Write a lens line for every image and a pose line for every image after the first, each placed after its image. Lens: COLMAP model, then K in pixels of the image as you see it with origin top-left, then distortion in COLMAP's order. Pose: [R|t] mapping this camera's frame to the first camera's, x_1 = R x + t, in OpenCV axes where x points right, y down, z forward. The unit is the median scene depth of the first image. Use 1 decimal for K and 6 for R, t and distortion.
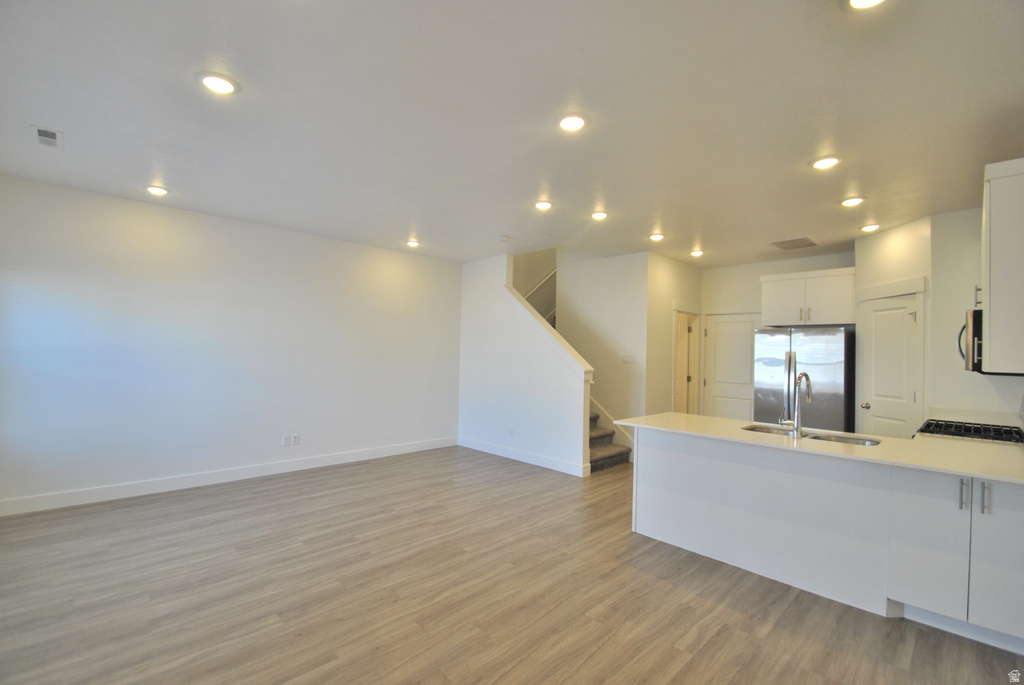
lens RADIAL K [[448.0, 0, 505.4], [0, 448.0, 346.3], [0, 0, 1]] dist [0.012564, -0.016652]
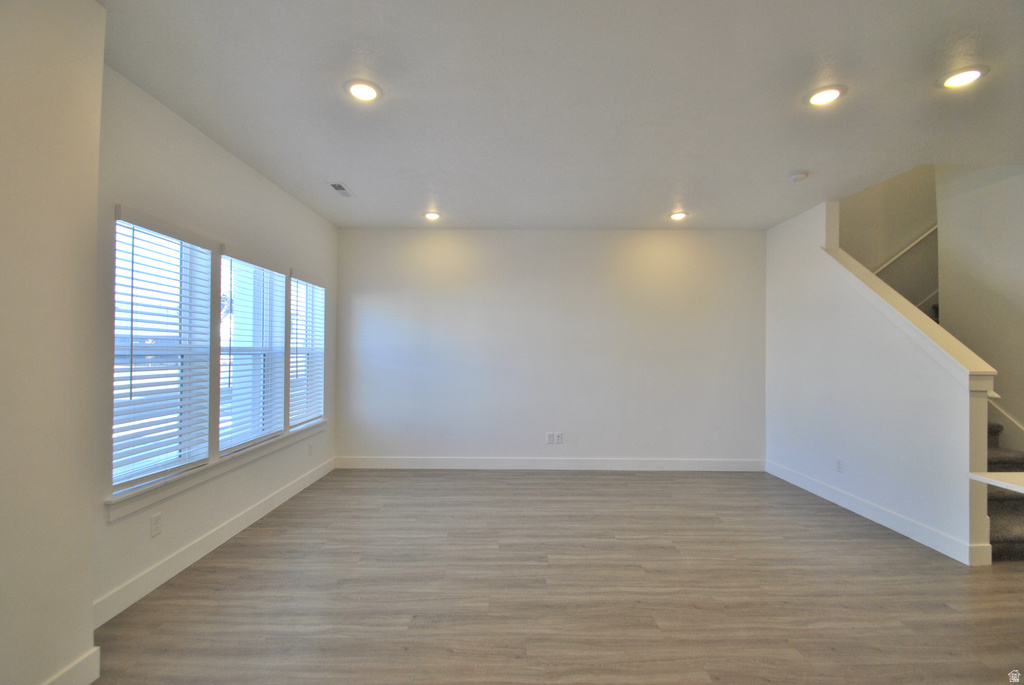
lens RADIAL K [[448.0, 0, 505.4], [0, 448.0, 346.3], [0, 0, 1]] dist [0.012564, -0.016652]
pose [[0.719436, -0.025412, -0.694094, 0.198537], [0.018713, 0.999677, -0.017203, 0.027121], [0.694307, -0.000613, 0.719679, 0.284464]]
